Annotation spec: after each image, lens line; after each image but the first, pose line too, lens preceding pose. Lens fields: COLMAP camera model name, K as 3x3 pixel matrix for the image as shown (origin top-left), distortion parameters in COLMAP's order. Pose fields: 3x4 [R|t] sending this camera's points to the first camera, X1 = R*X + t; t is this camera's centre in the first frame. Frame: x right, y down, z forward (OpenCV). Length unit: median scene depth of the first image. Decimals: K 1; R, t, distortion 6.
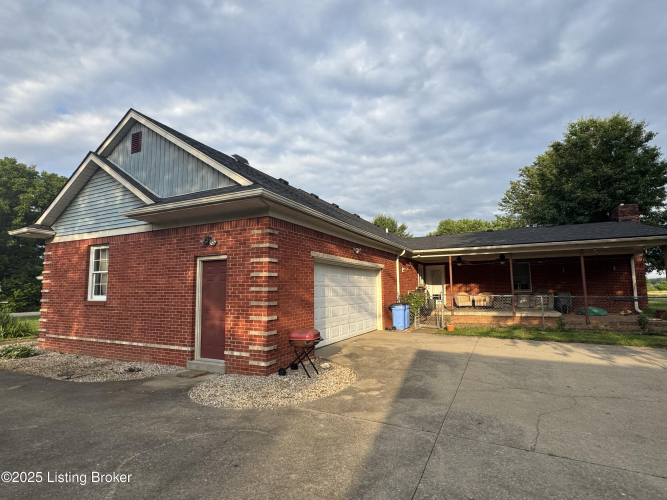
lens RADIAL K [[353.3, 0, 333.5], [0, 353.3, 250.0], [0, 0, 1]] dist [-0.001336, -0.000040]
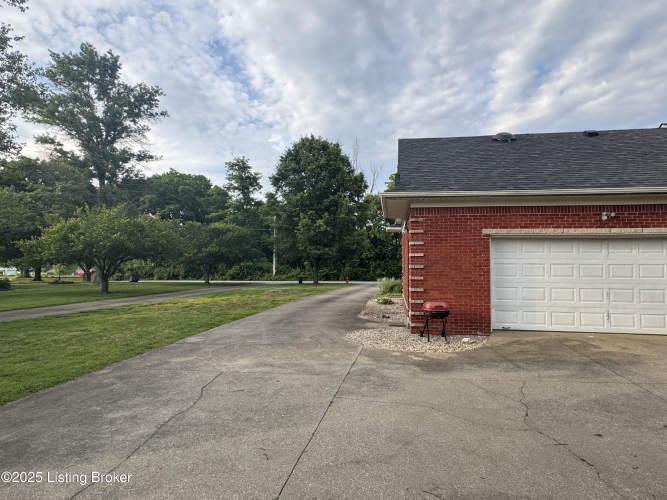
lens RADIAL K [[379.0, 0, 333.5], [0, 379.0, 250.0], [0, 0, 1]] dist [0.001290, 0.000499]
pose [[0.265113, -0.030264, -0.963742, 0.887371], [0.097405, 0.995235, -0.004458, 0.026735], [0.959285, -0.092691, 0.266797, 0.324731]]
